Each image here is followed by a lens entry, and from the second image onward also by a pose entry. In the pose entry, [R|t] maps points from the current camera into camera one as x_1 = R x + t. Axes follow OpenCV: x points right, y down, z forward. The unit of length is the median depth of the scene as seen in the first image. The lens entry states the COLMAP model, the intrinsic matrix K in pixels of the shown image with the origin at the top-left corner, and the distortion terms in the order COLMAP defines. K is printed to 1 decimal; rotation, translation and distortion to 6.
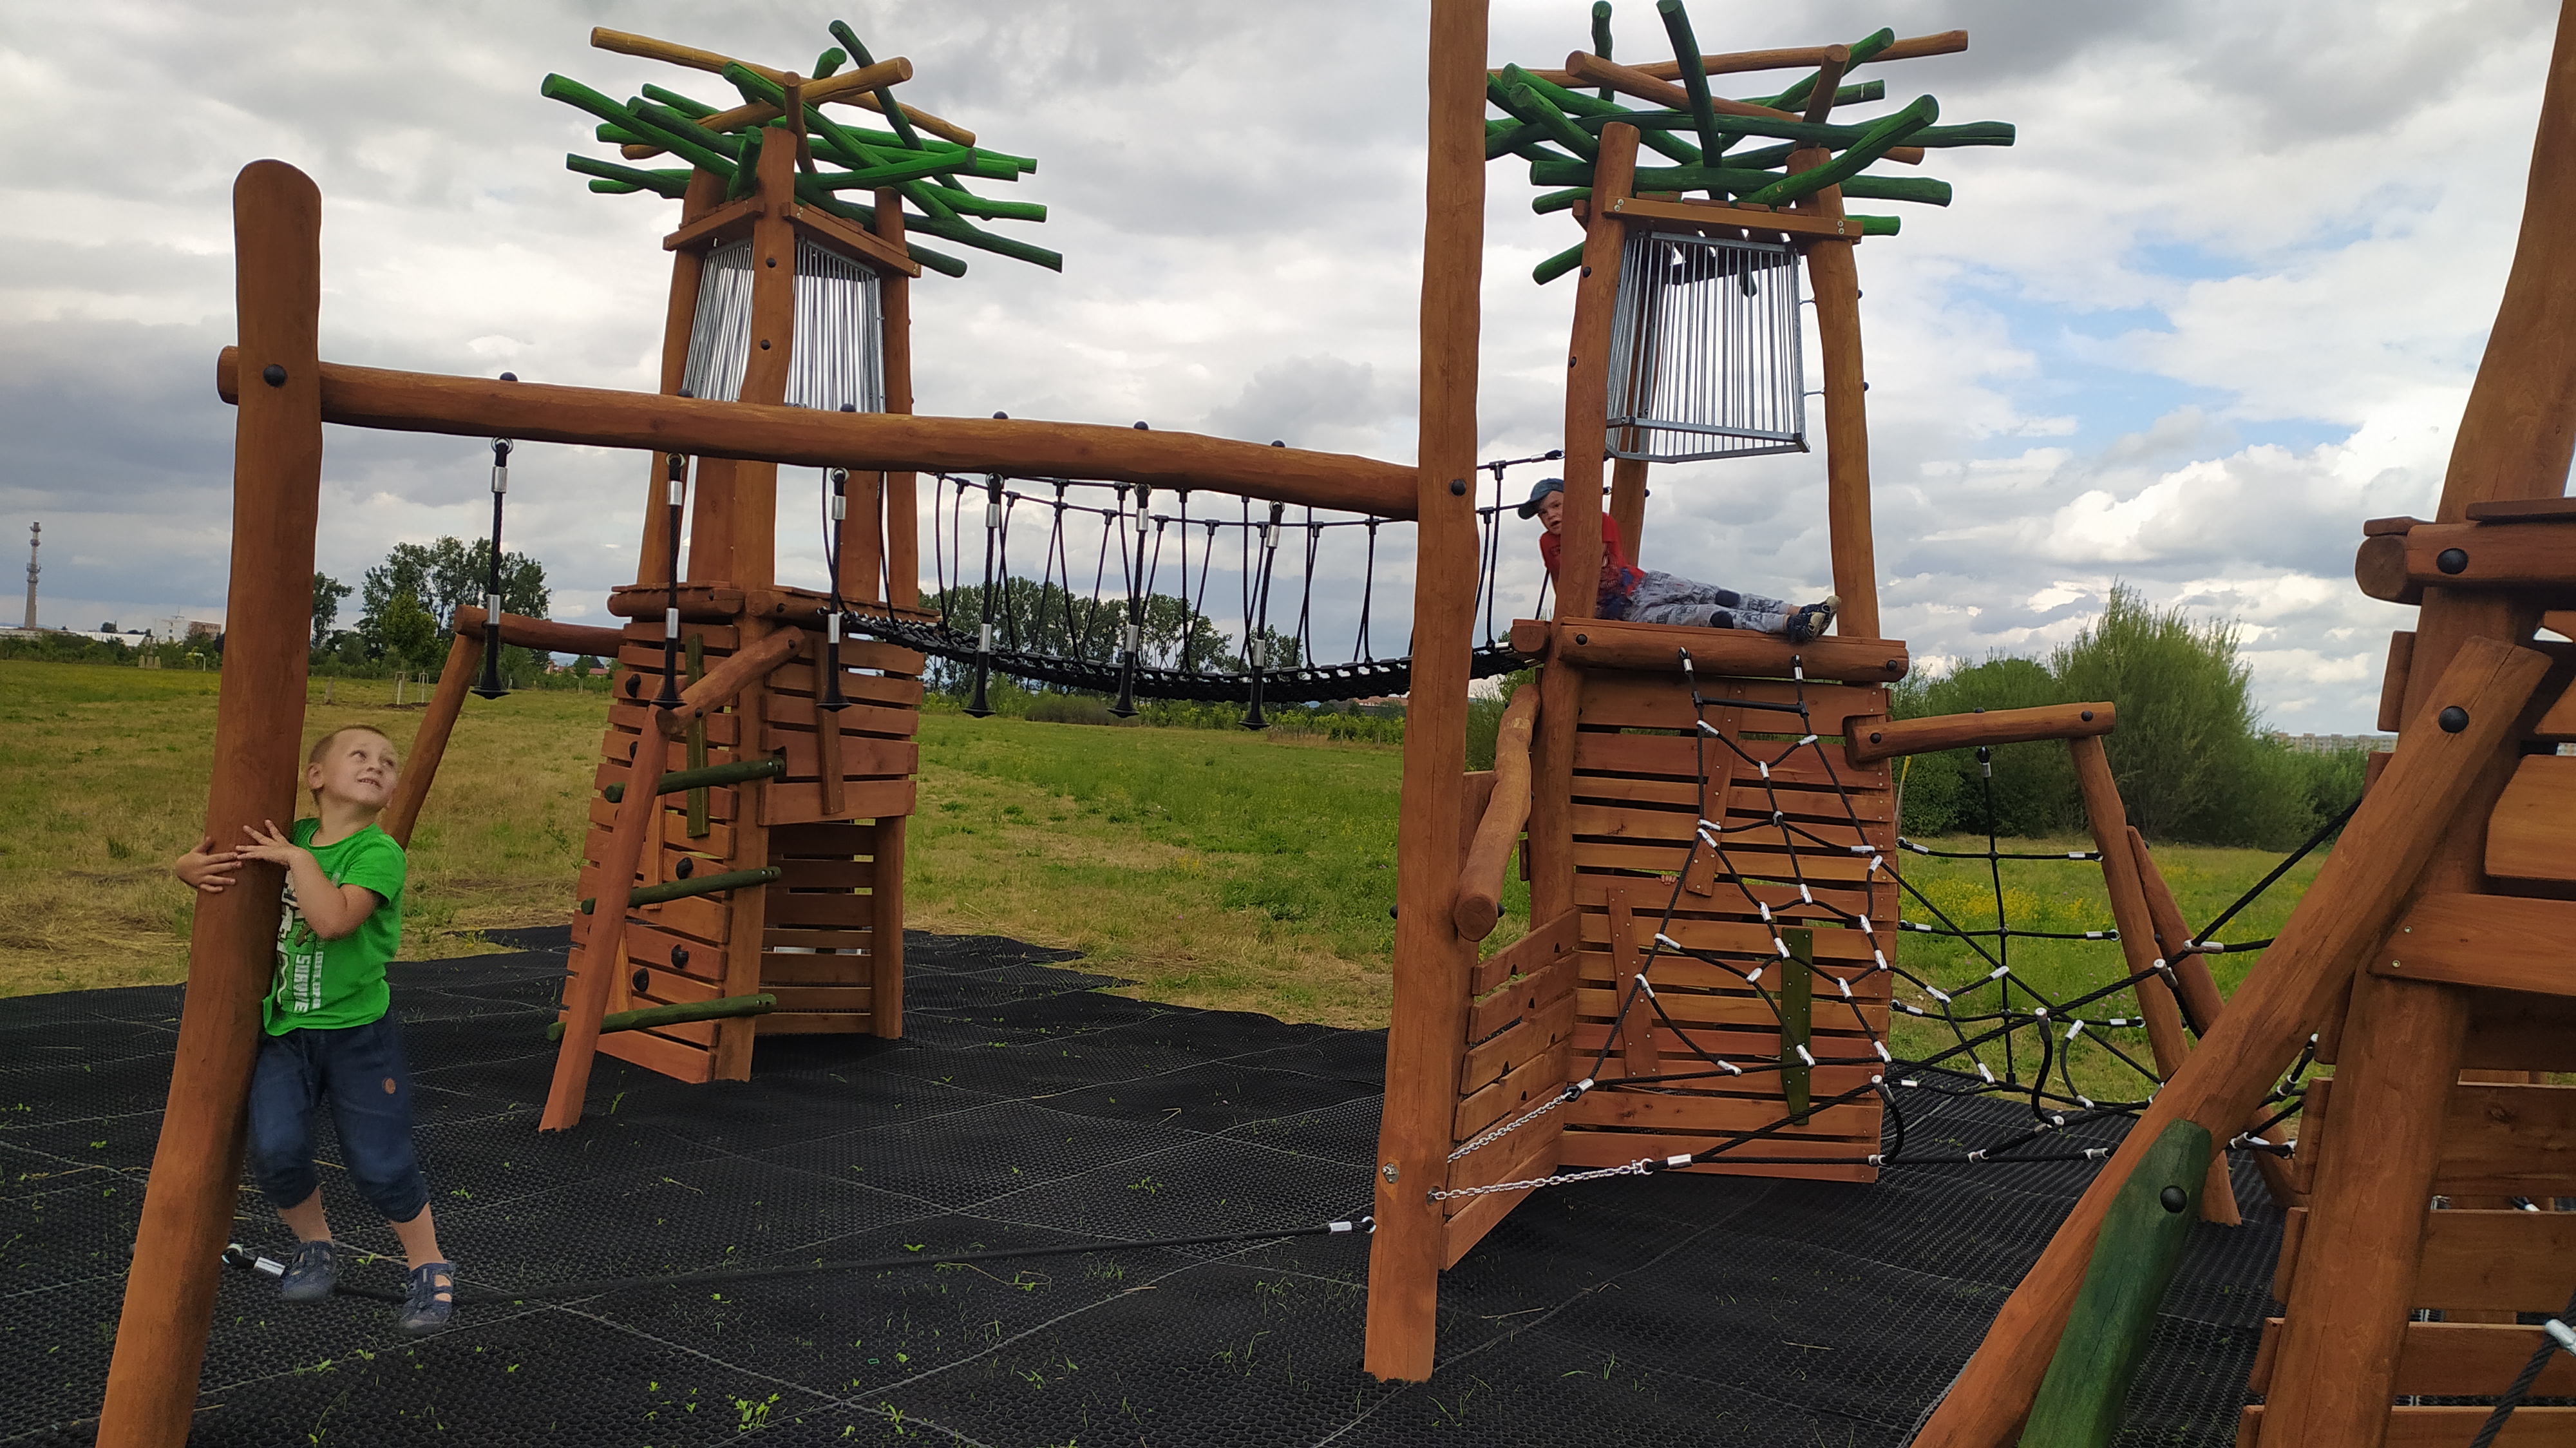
lens RADIAL K [[1976.9, 0, 1299.7], [0, 1976.9, 728.4], [0, 0, 1]] dist [0.042720, -0.008886]
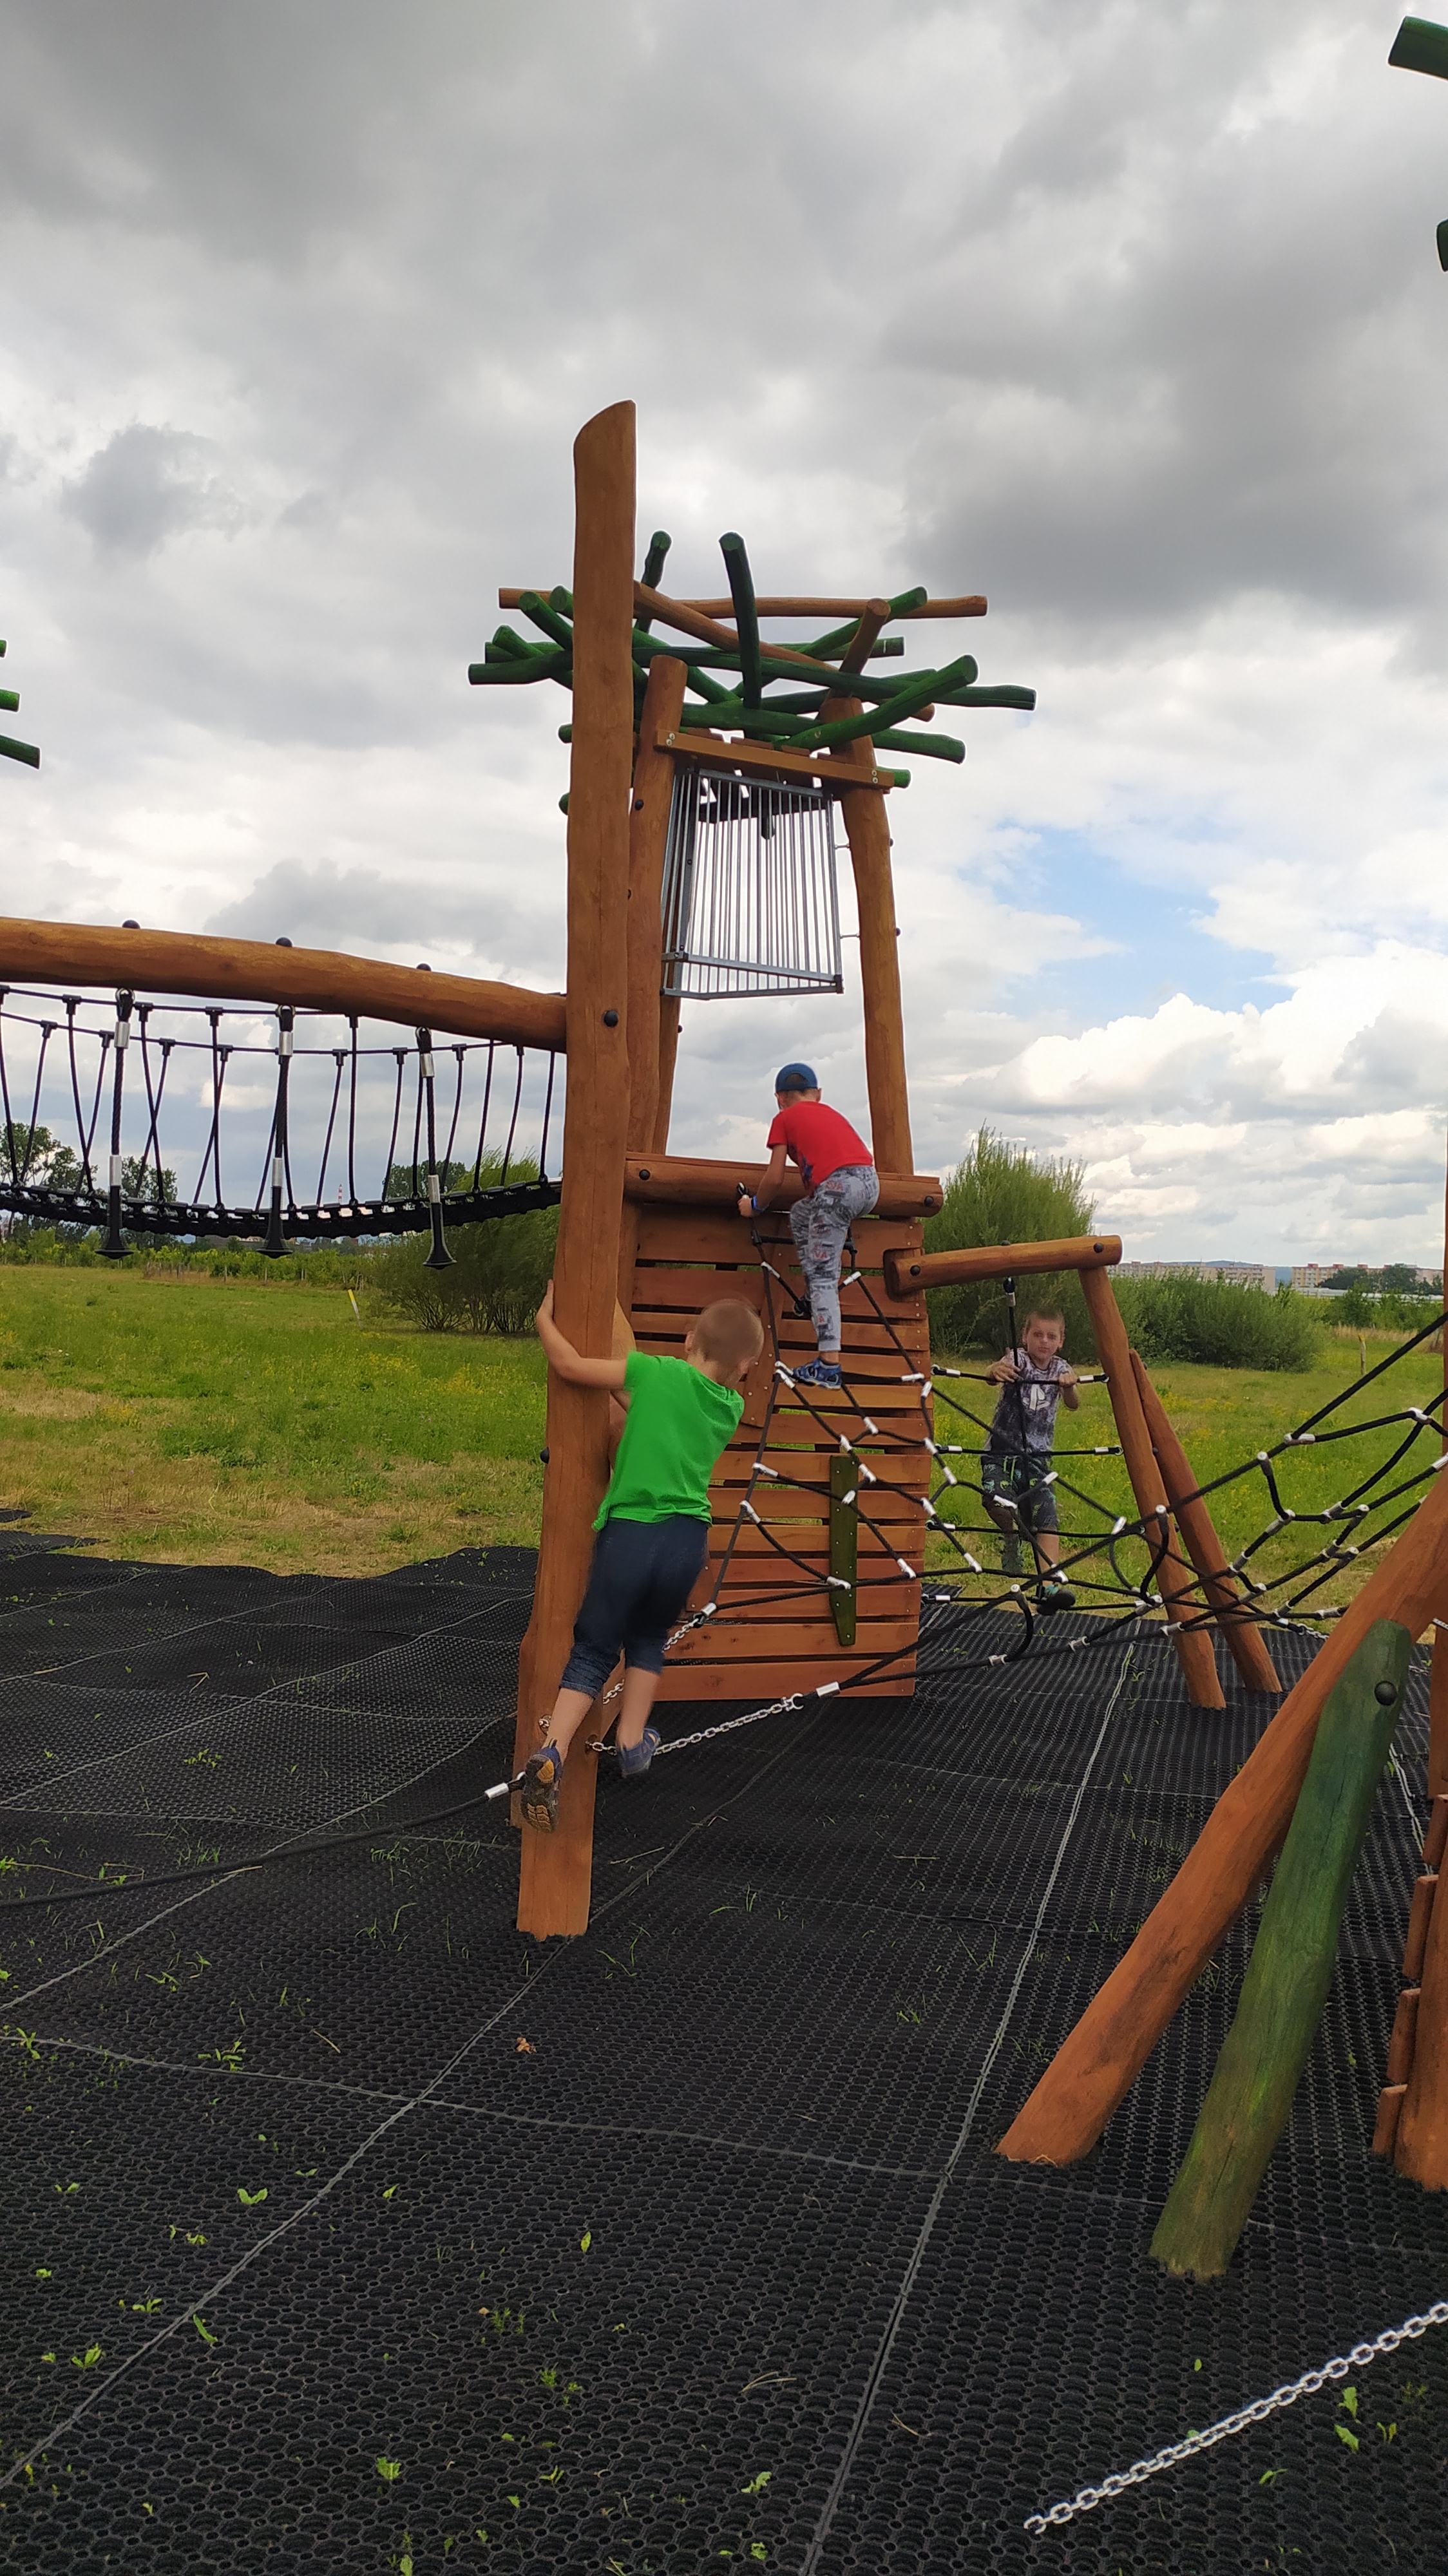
lens RADIAL K [[1976.9, 0, 796.5], [0, 1976.9, 1289.1], [0, 0, 1]] dist [0.042720, -0.008886]
pose [[0.956703, -0.012896, 0.290781, -0.067793], [0.008945, 0.999849, 0.014914, -0.001220], [-0.290929, -0.011667, 0.956673, 0.022598]]
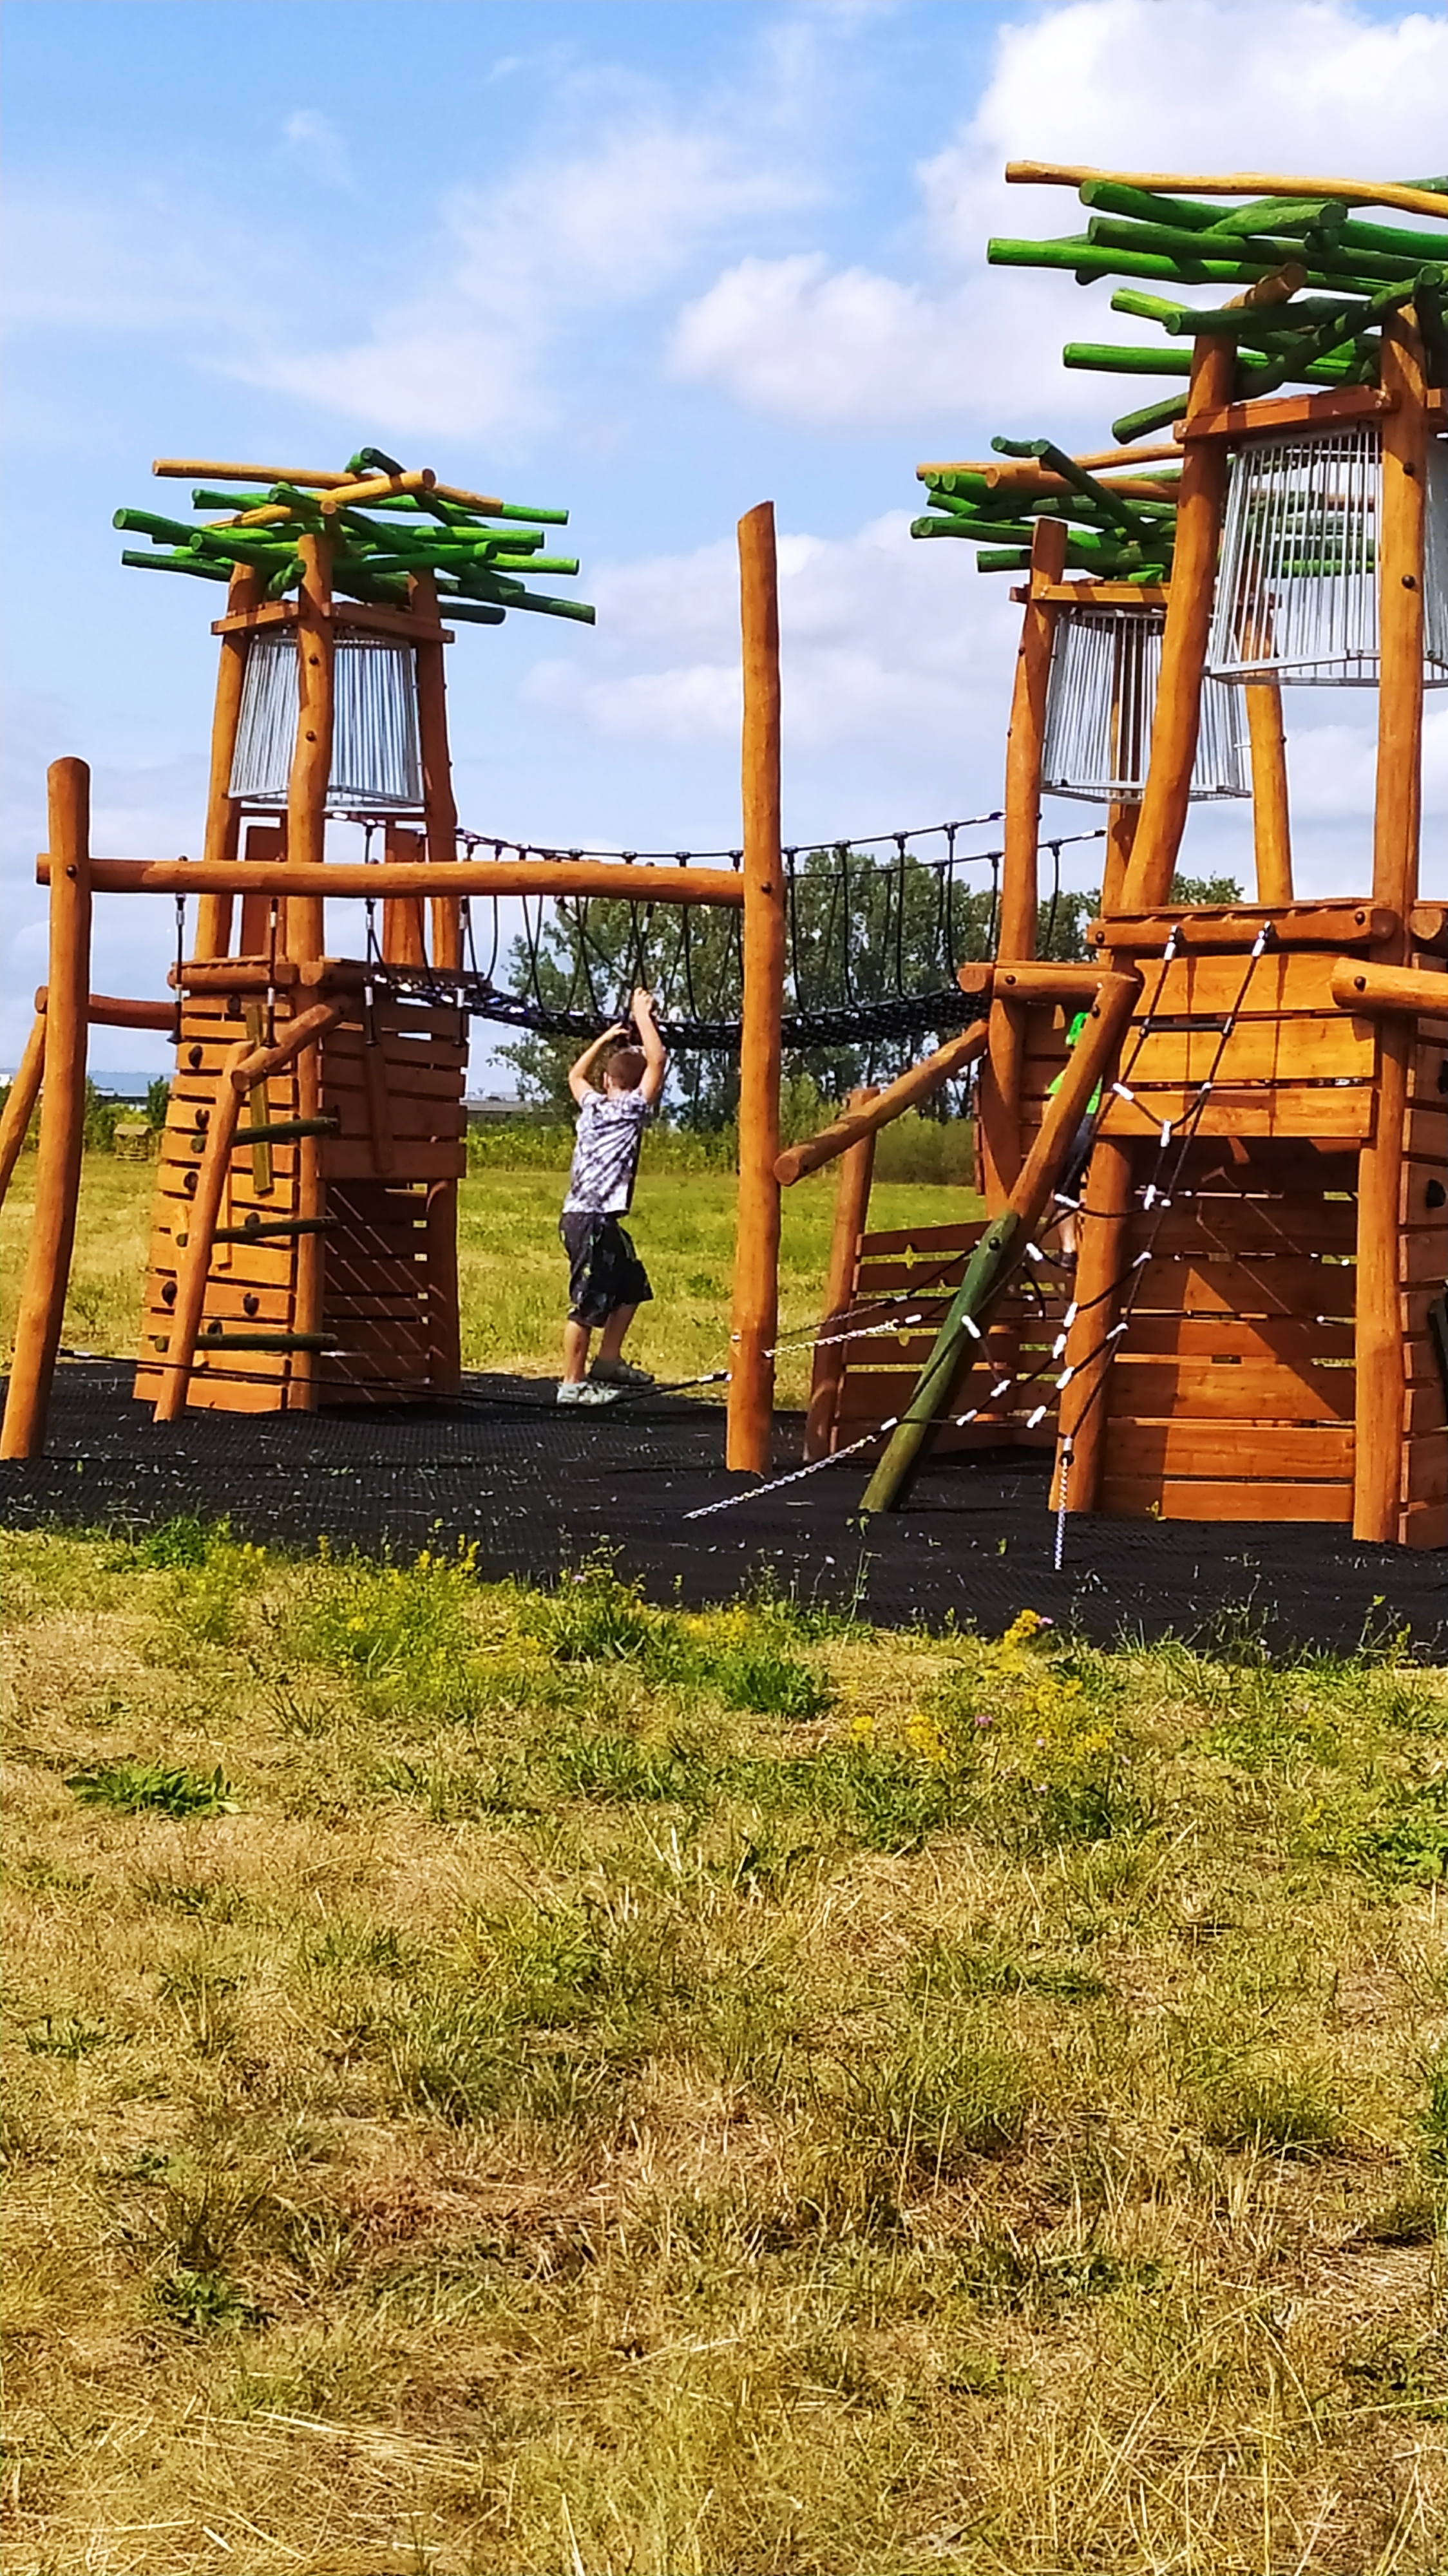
lens RADIAL K [[4729.1, 0, 724.0], [0, 4729.1, 1288.0], [0, 0, 1]] dist [-0.008824, -0.011917]
pose [[0.985659, -0.026977, -0.166577, 0.390708], [0.030244, 0.999396, 0.017107, 0.074288], [0.166014, -0.021900, 0.985880, -1.574472]]
